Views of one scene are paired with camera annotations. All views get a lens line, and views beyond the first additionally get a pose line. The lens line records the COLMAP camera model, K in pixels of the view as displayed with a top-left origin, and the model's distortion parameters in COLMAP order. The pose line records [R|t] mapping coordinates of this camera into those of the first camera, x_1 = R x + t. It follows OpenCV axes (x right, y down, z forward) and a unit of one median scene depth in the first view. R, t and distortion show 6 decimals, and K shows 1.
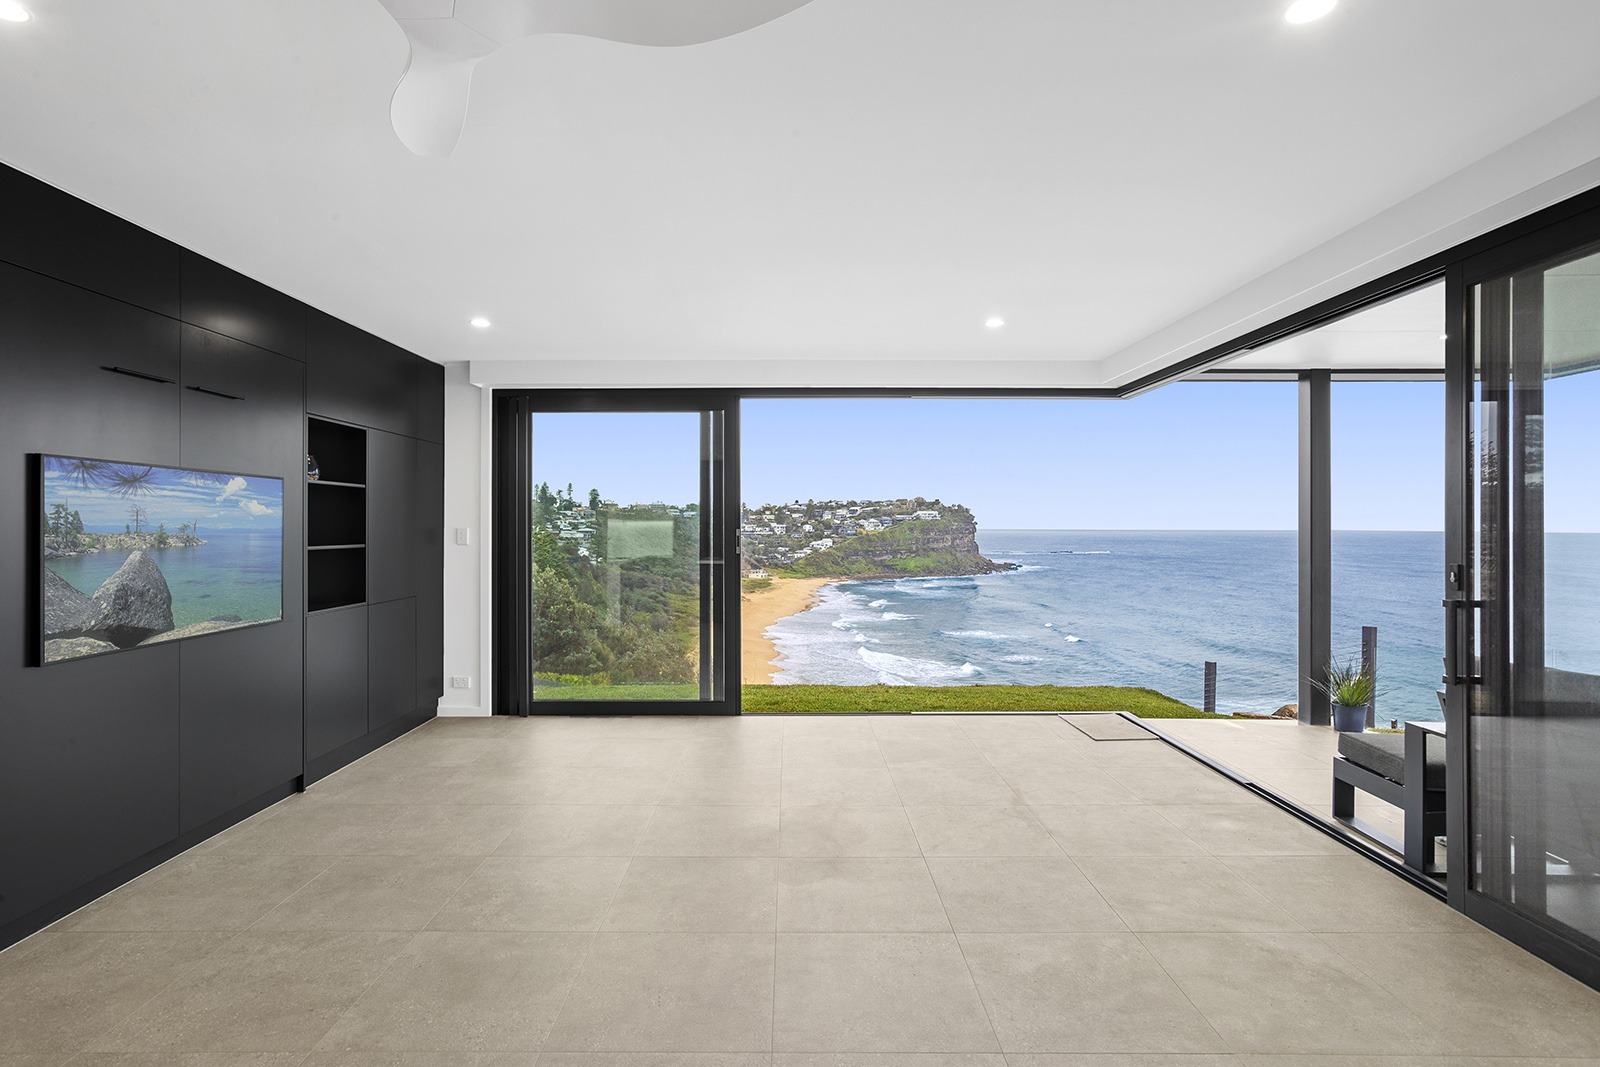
lens RADIAL K [[780.3, 0, 786.1], [0, 780.3, 521.5], [0, 0, 1]] dist [-0.016374, 0.014092]
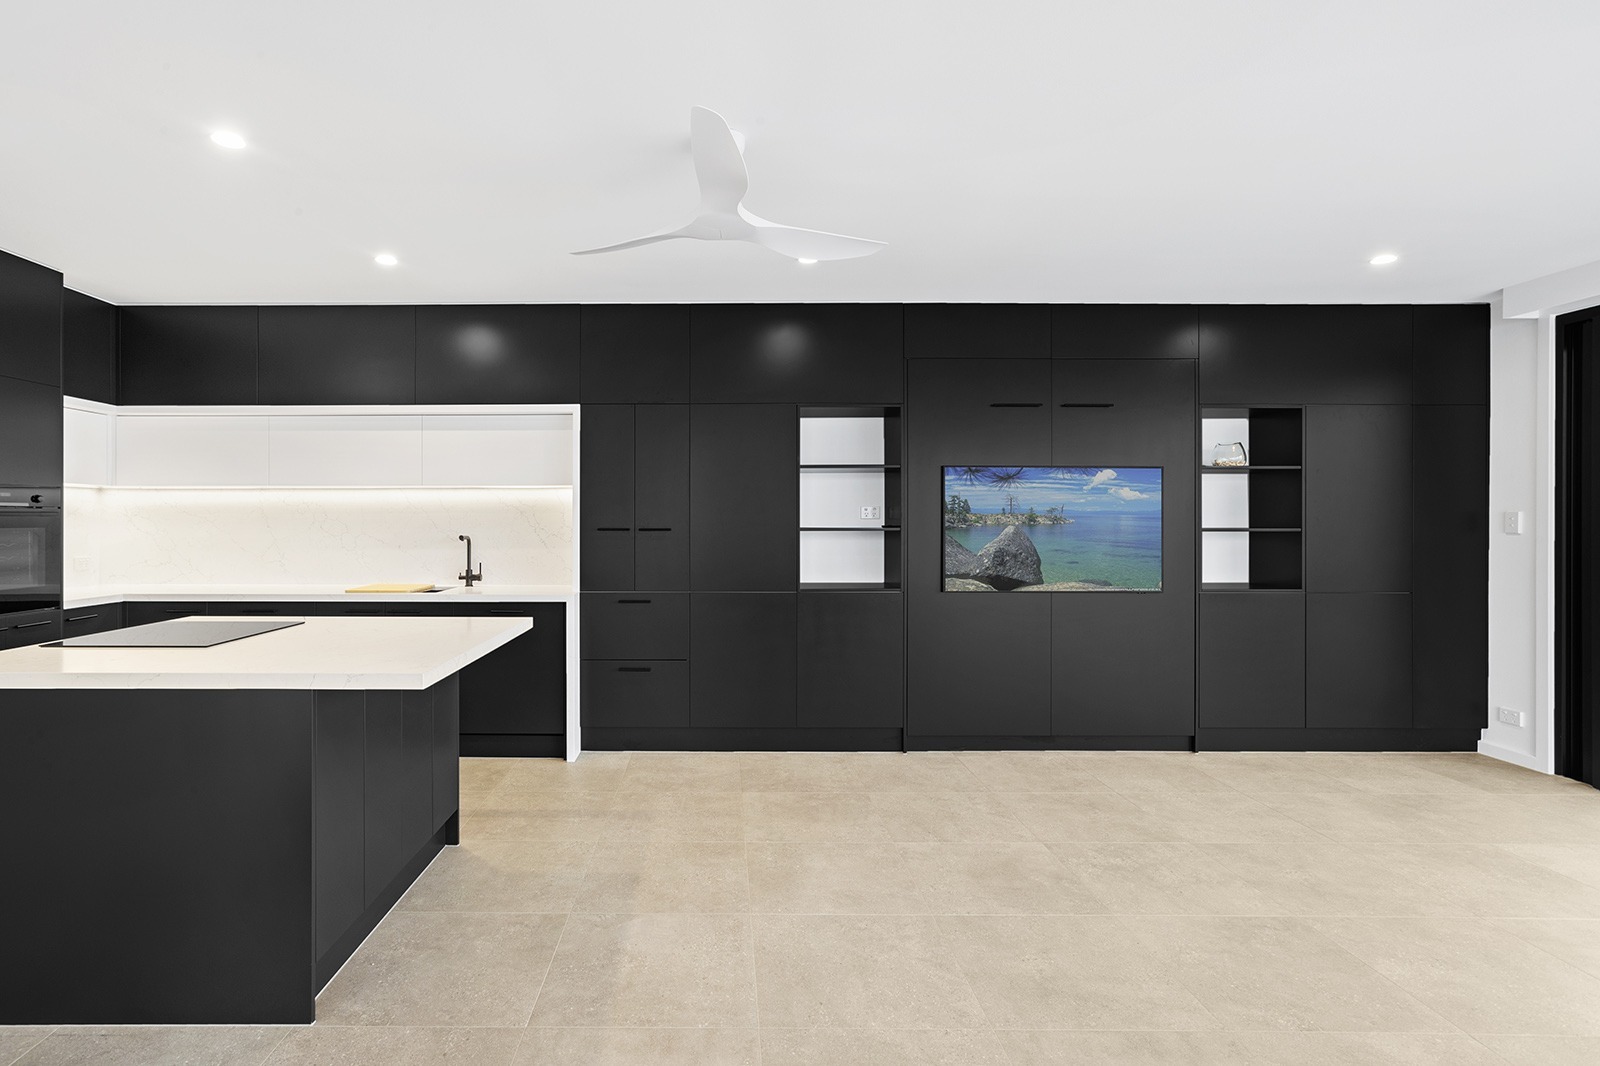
lens RADIAL K [[820.1, 0, 725.3], [0, 820.1, 521.7], [0, 0, 1]] dist [-0.000700, 0.010252]
pose [[0.015890, 0.005030, -0.999861, 0.550304], [0.004869, 0.999975, 0.005108, 0.015238], [0.999862, -0.004949, 0.015865, 0.342777]]
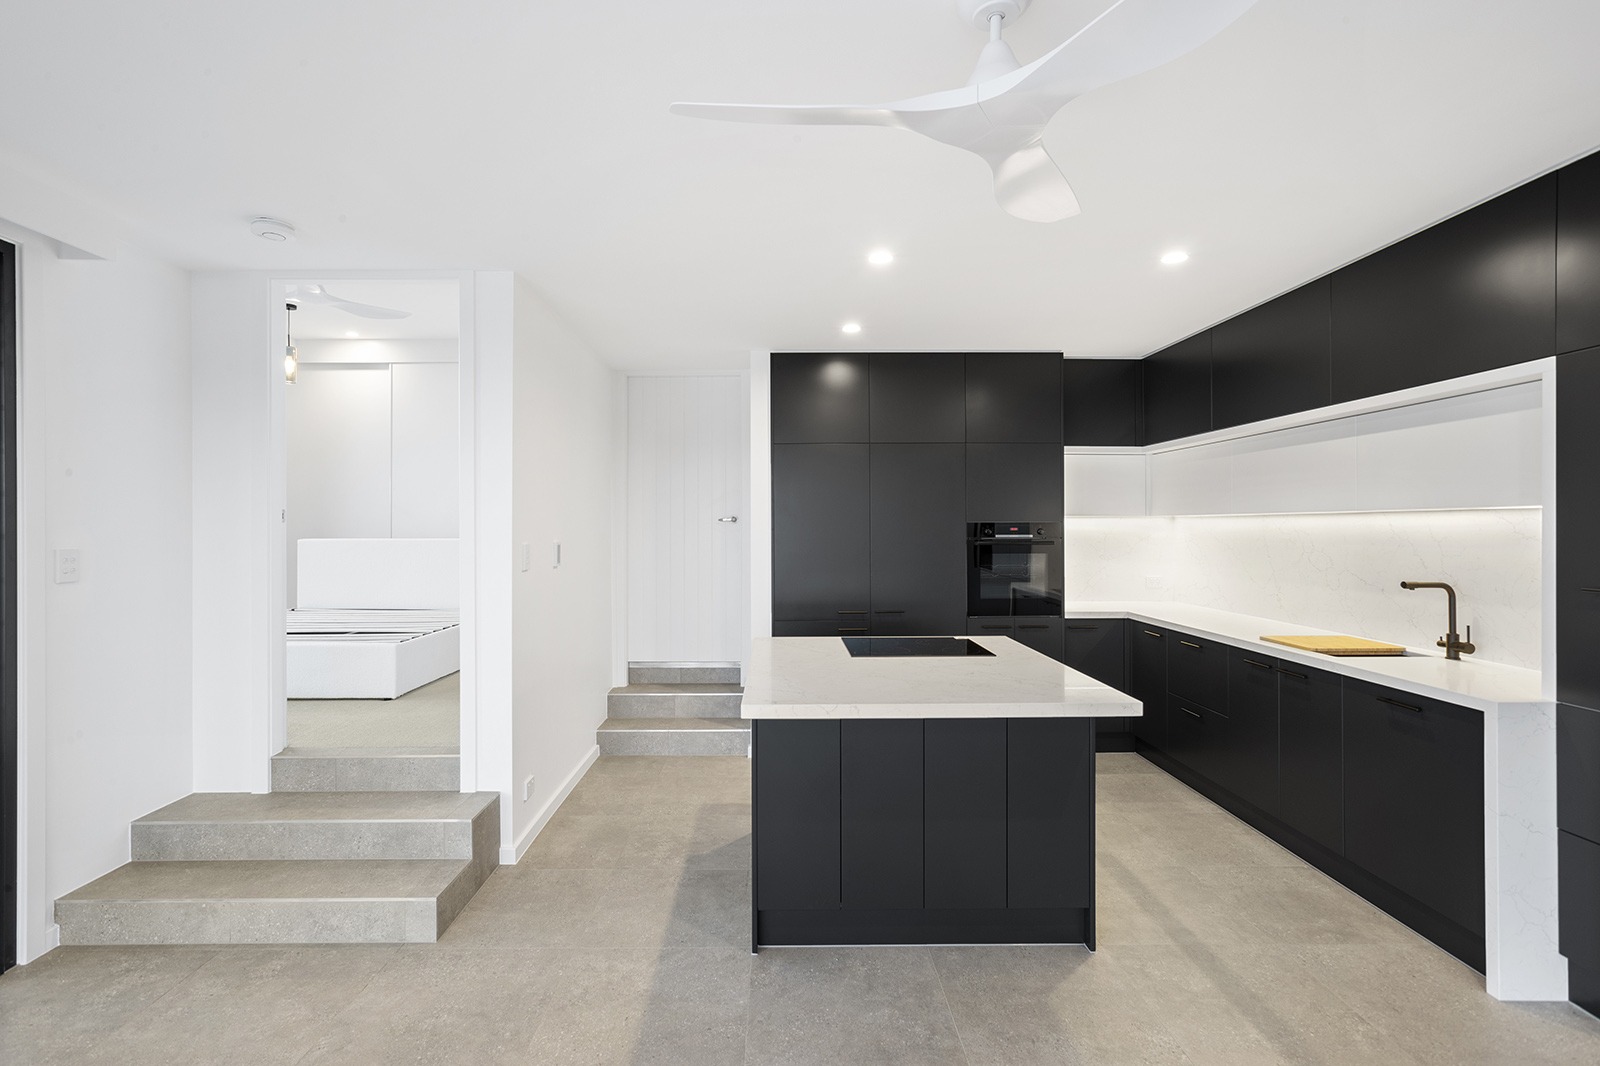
lens RADIAL K [[780.3, 0, 784.0], [0, 780.3, 527.4], [0, 0, 1]] dist [-0.016374, 0.014092]
pose [[-0.999759, 0.000257, -0.021936, -0.036760], [0.000259, 1.000000, -0.000070, -0.015909], [0.021936, -0.000076, -0.999759, 0.758319]]
